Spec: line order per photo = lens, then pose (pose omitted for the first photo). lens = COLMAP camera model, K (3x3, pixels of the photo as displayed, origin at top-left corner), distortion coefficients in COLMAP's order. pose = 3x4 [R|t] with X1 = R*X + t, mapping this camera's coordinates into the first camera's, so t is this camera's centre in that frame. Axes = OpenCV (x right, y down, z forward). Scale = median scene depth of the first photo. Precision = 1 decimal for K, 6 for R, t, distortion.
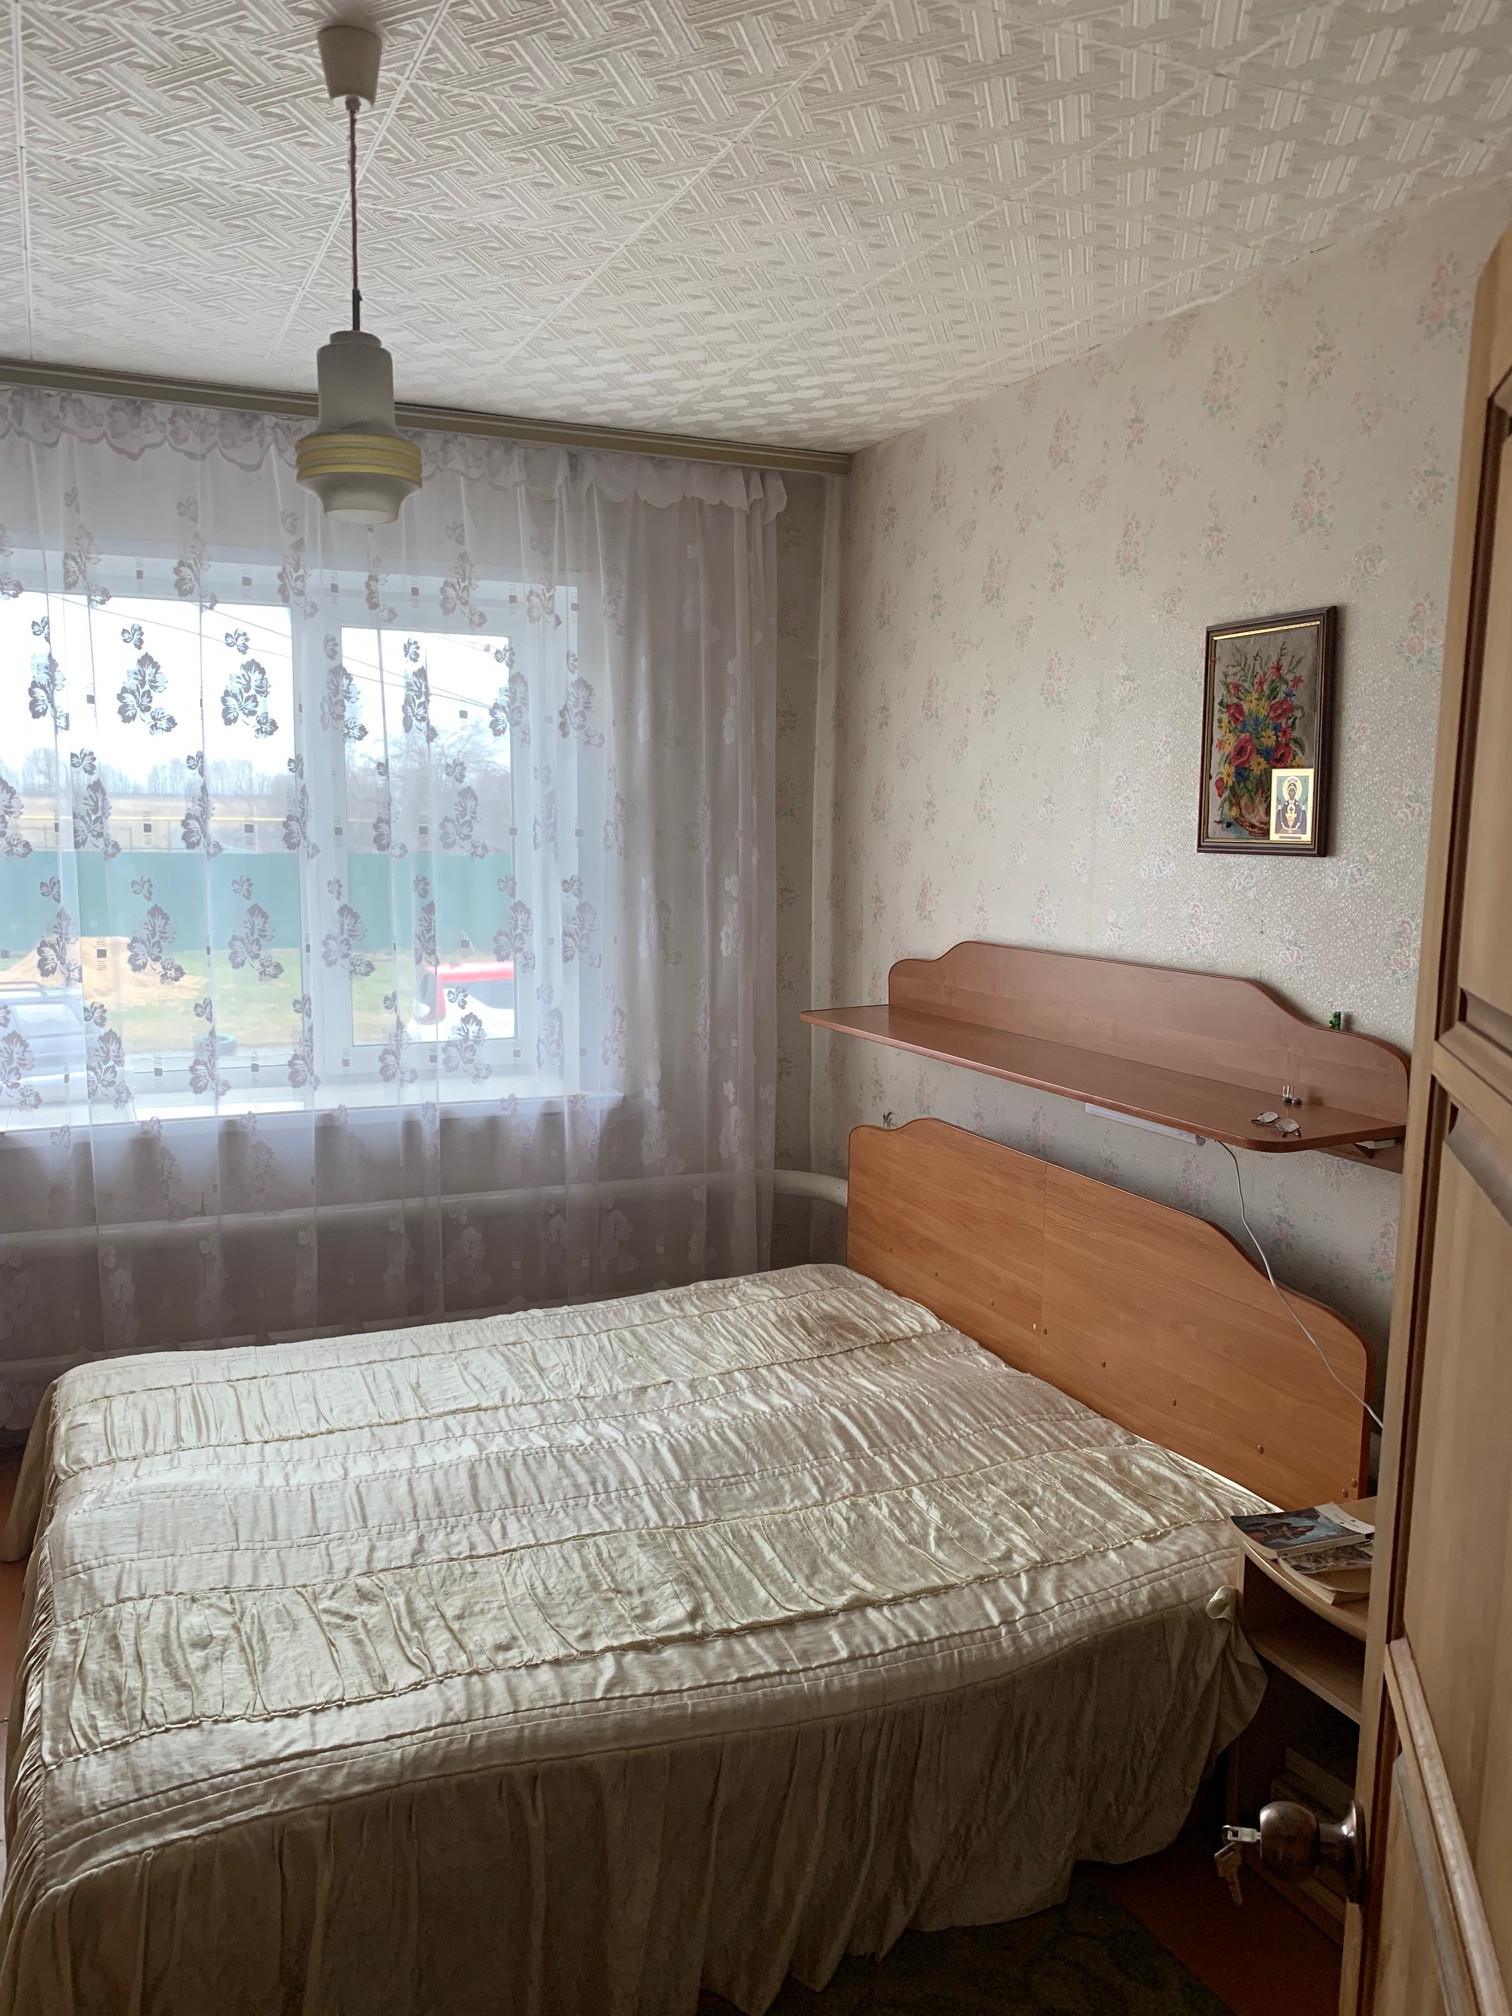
lens RADIAL K [[1546.4, 0, 730.5], [0, 1546.4, 1016.3], [0, 0, 1]] dist [-0.000587, -0.008127]
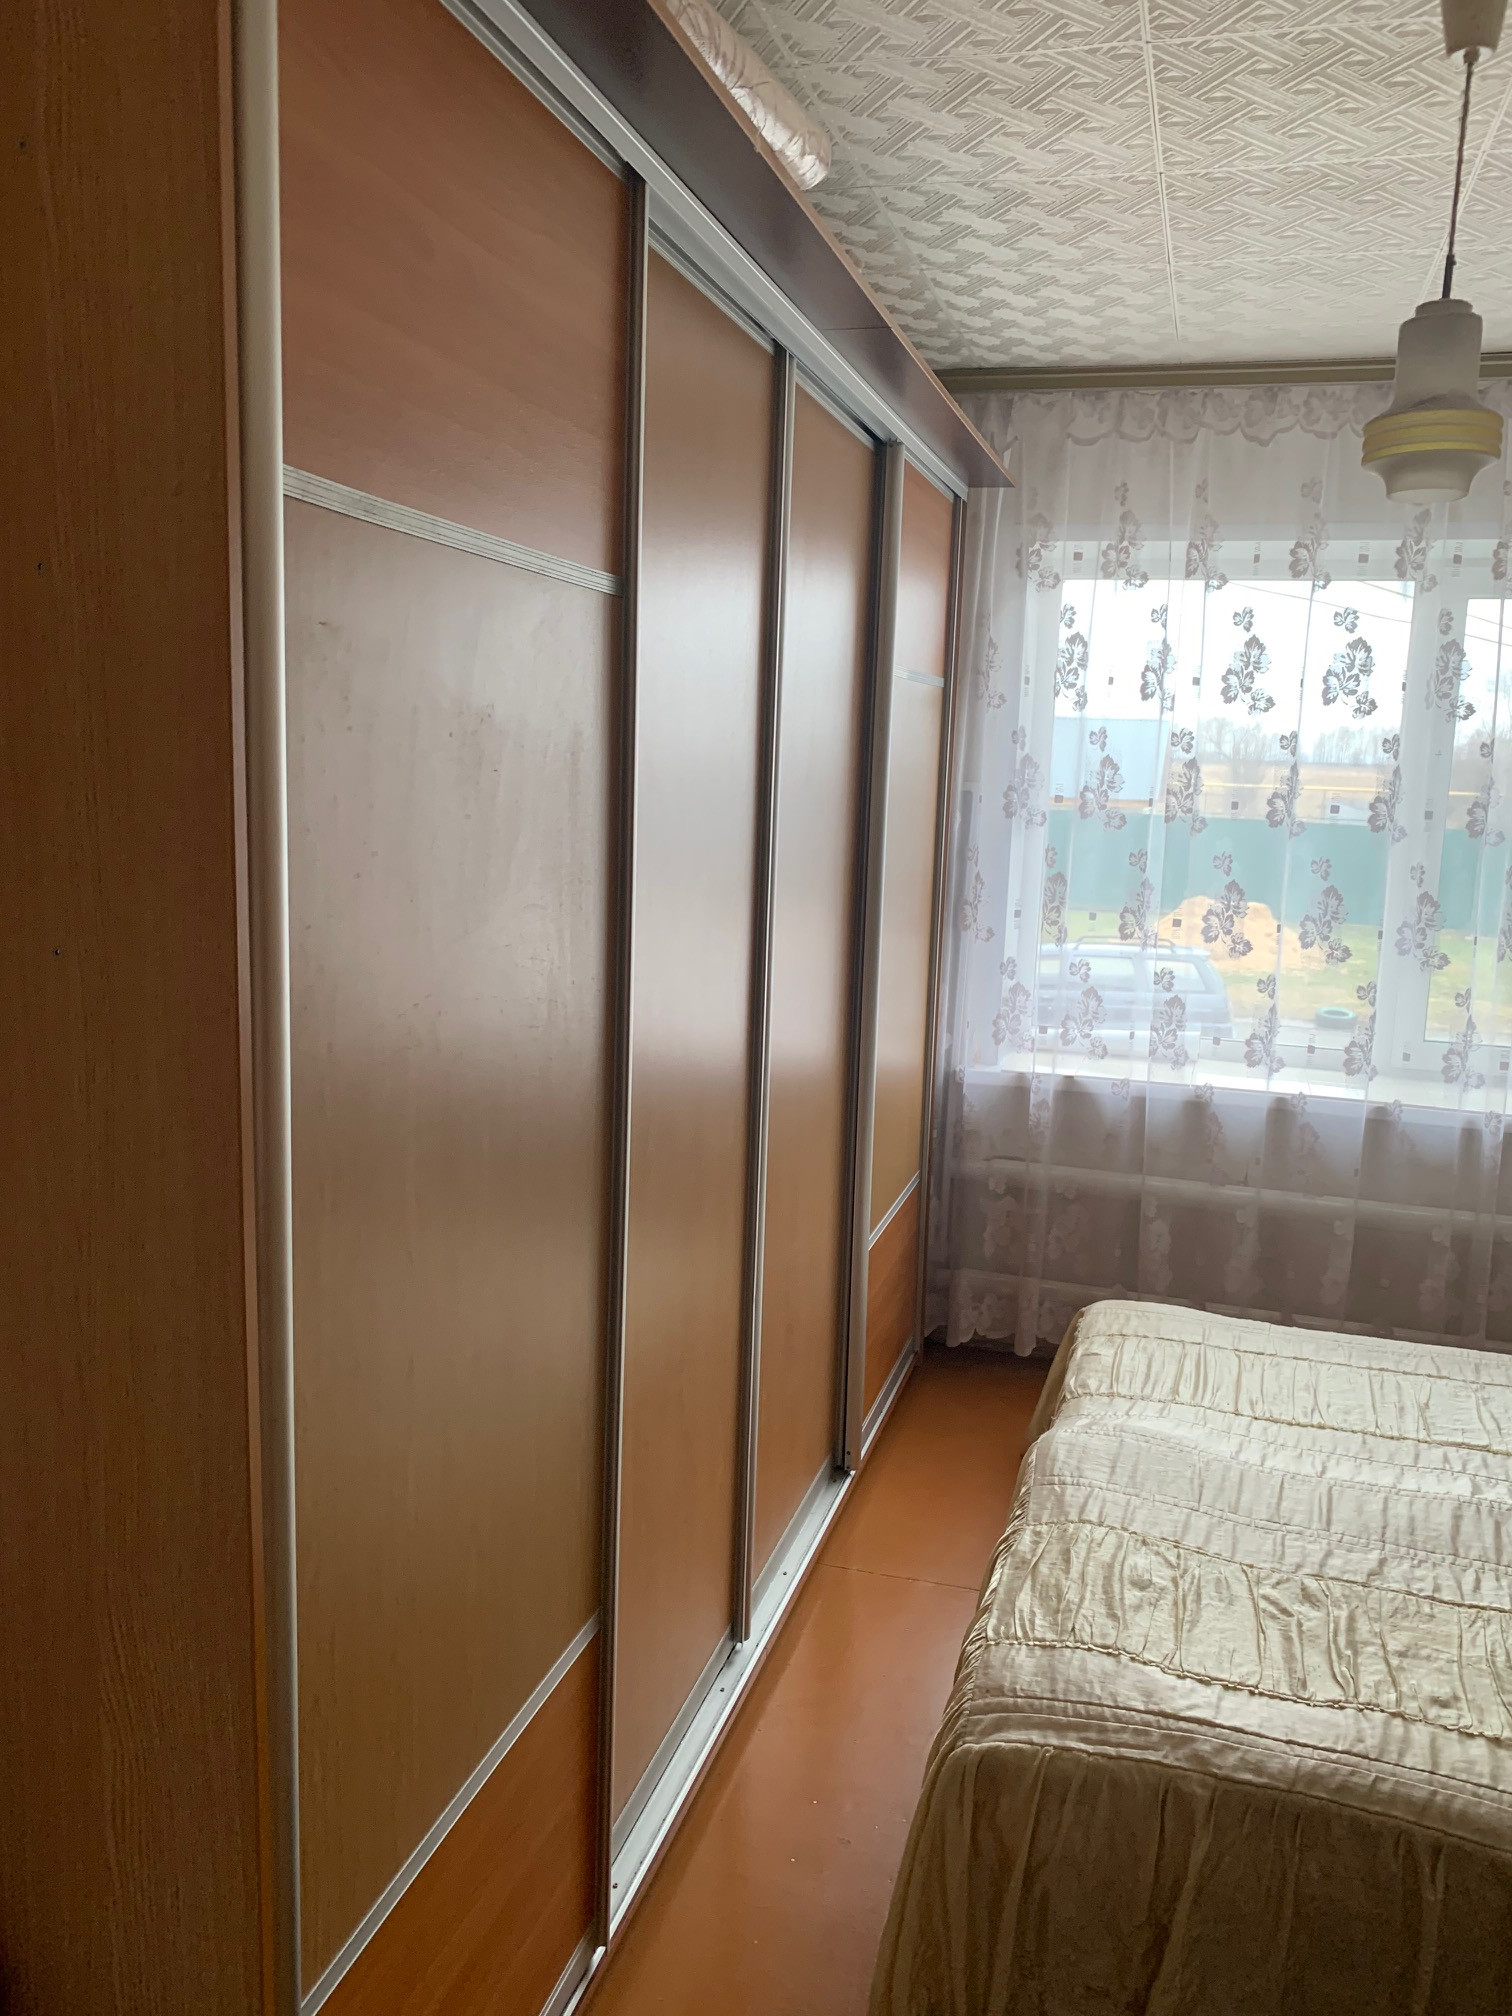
lens RADIAL K [[1551.9, 0, 765.3], [0, 1551.9, 1006.3], [0, 0, 1]] dist [0.001439, -0.001296]
pose [[0.765603, 0.117276, -0.632534, 0.065287], [-0.108376, 0.992703, 0.052880, -0.011224], [0.634119, 0.028066, 0.772726, 0.004394]]
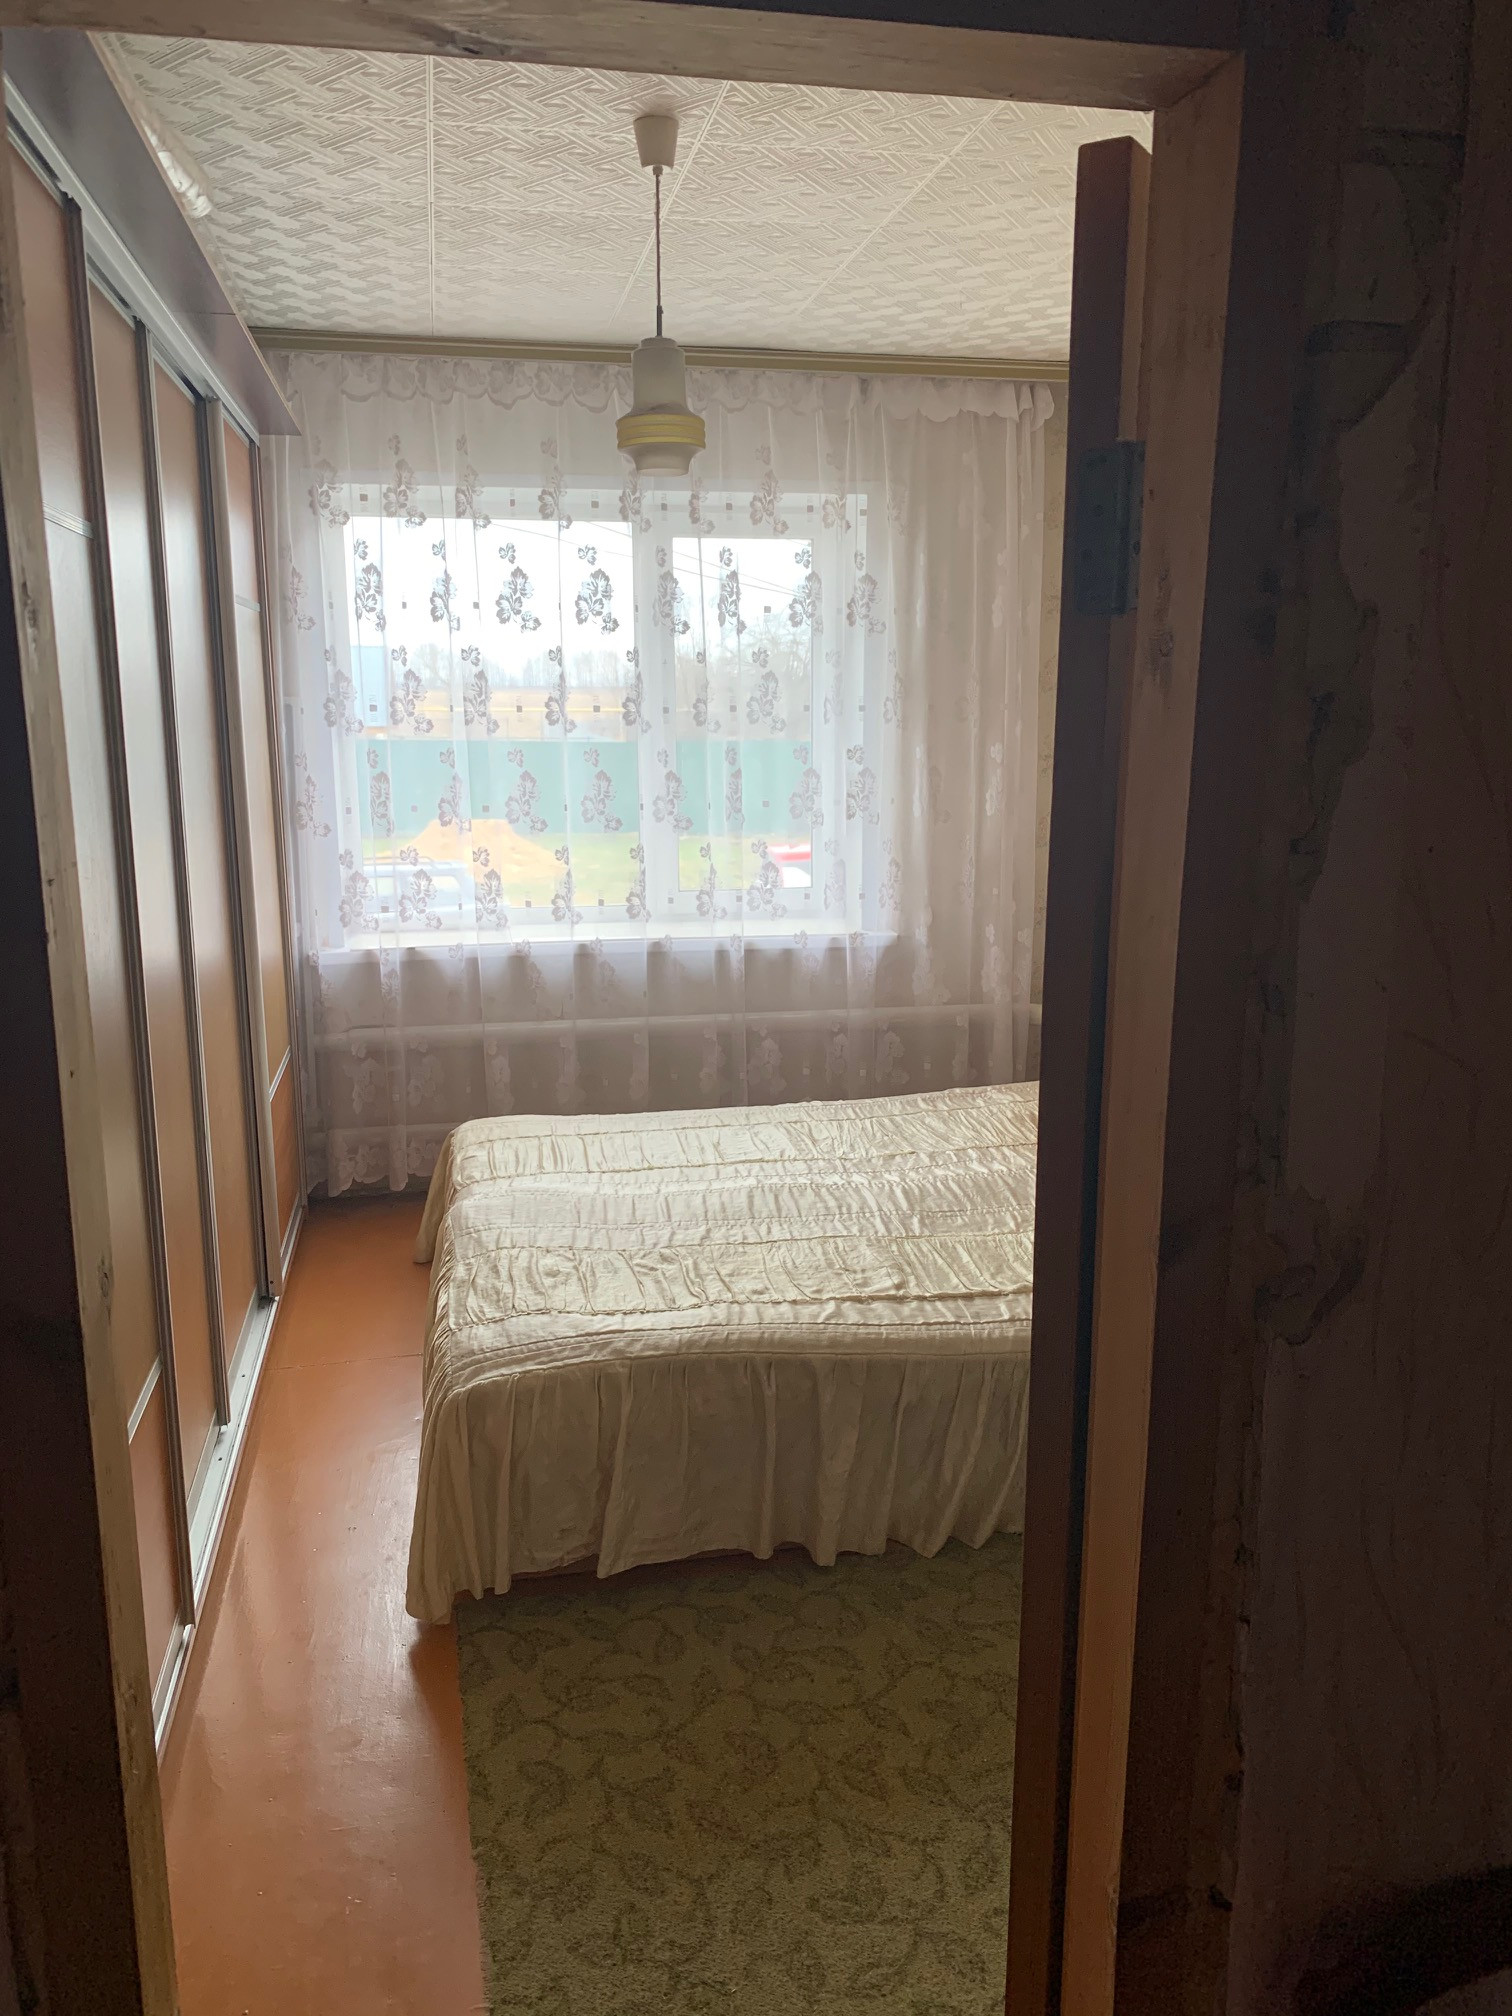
lens RADIAL K [[1566.0, 0, 764.3], [0, 1566.0, 1038.8], [0, 0, 1]] dist [0.120622, -0.392964]
pose [[0.977941, 0.029199, -0.206831, 0.112487], [-0.012970, 0.996759, 0.079394, 0.051163], [0.208478, -0.074960, 0.975150, -0.283494]]
